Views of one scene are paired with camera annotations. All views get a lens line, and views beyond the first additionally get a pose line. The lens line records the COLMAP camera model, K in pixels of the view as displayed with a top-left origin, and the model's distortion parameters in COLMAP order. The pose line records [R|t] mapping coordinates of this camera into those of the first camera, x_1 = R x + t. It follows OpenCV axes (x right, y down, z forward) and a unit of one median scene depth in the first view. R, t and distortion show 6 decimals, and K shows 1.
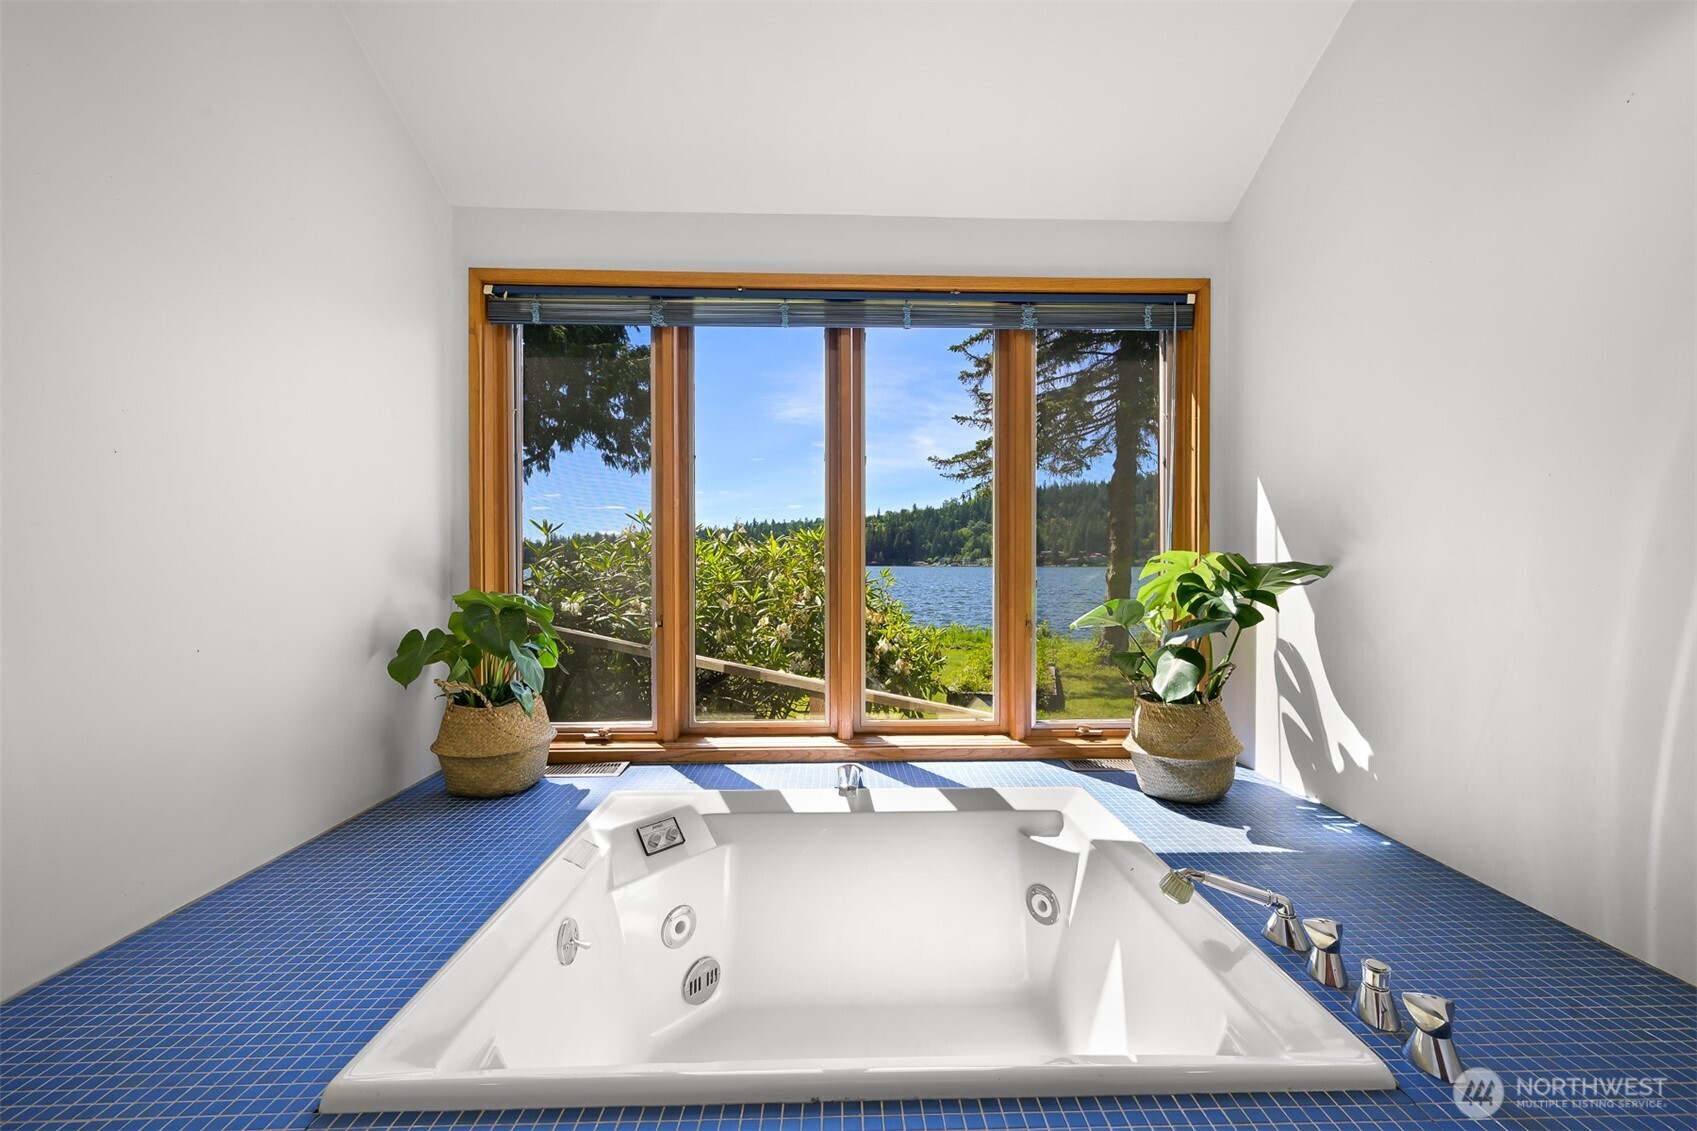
lens RADIAL K [[669.6, 0, 849.8], [0, 669.6, 574.5], [0, 0, 1]] dist [0.001017, 0.000071]
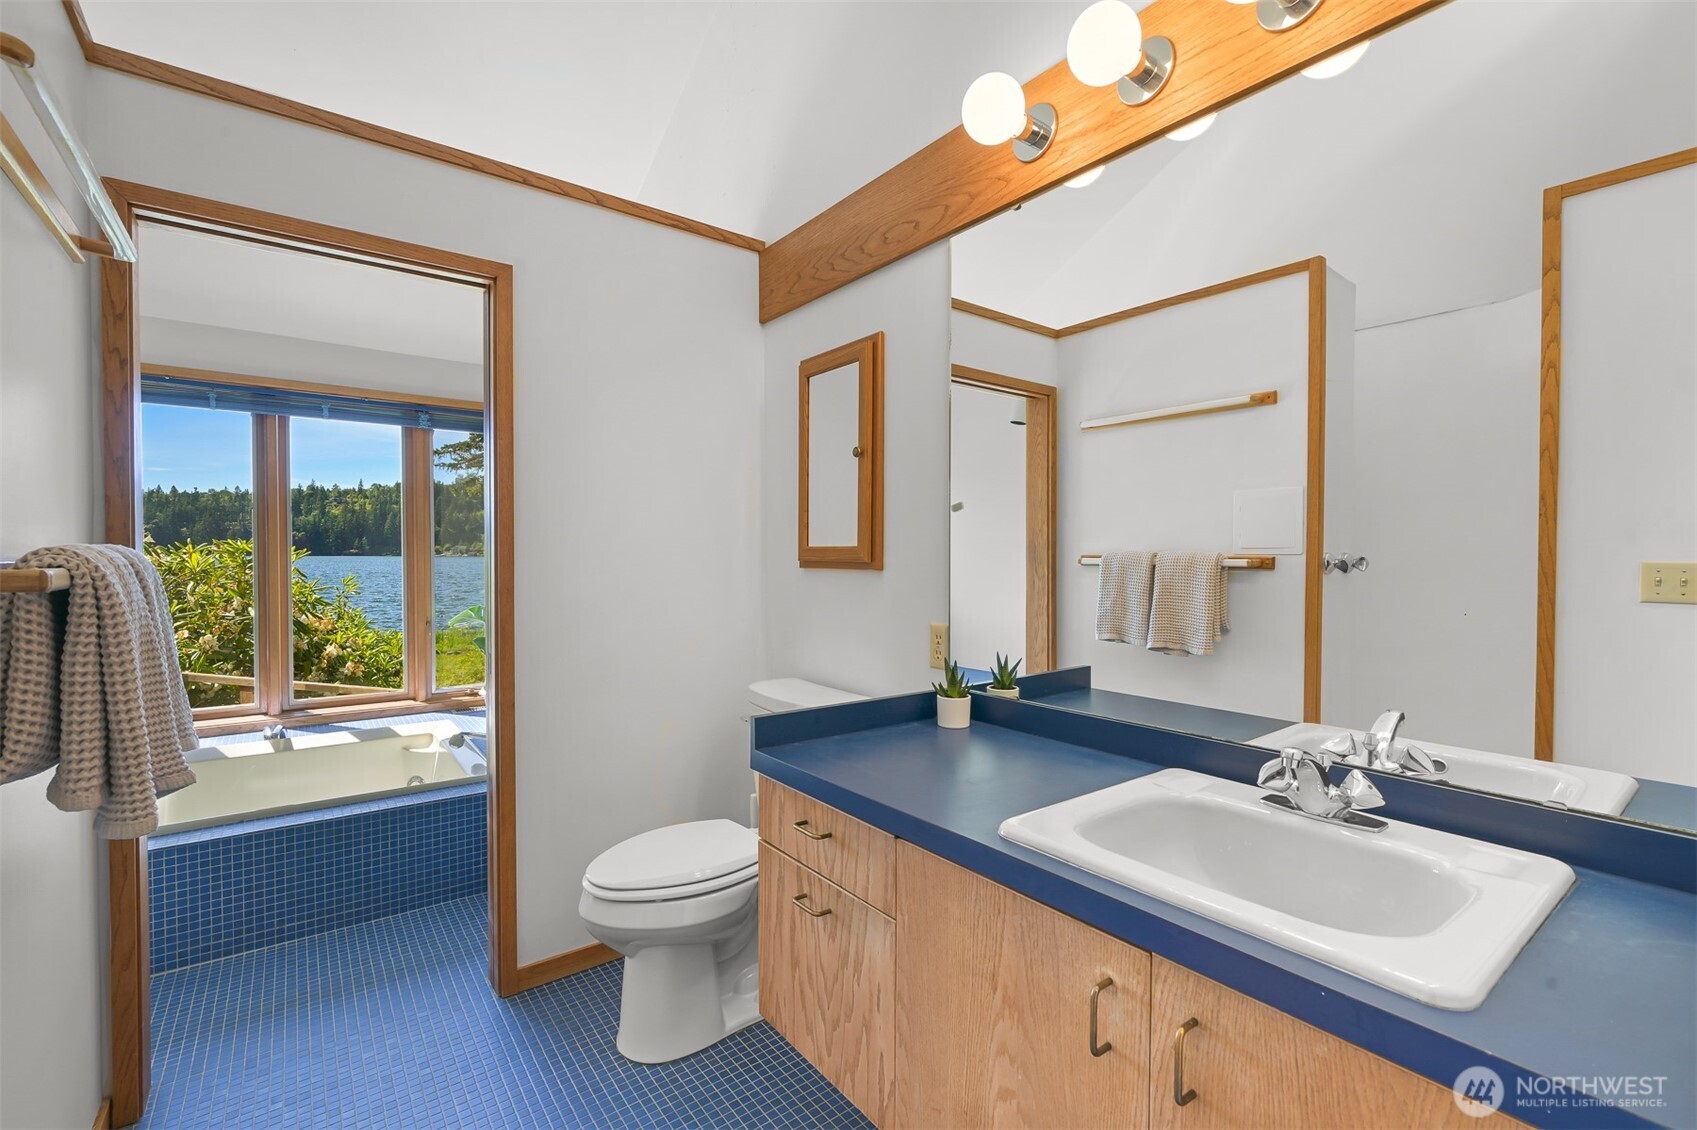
lens RADIAL K [[742.2, 0, 853.5], [0, 742.2, 565.0], [0, 0, 1]] dist [-0.000811, -0.000513]
pose [[0.809387, -0.006173, 0.587244, 0.033294], [0.006174, 0.999979, 0.002001, -0.028856], [-0.587244, 0.002007, 0.809408, -0.475473]]
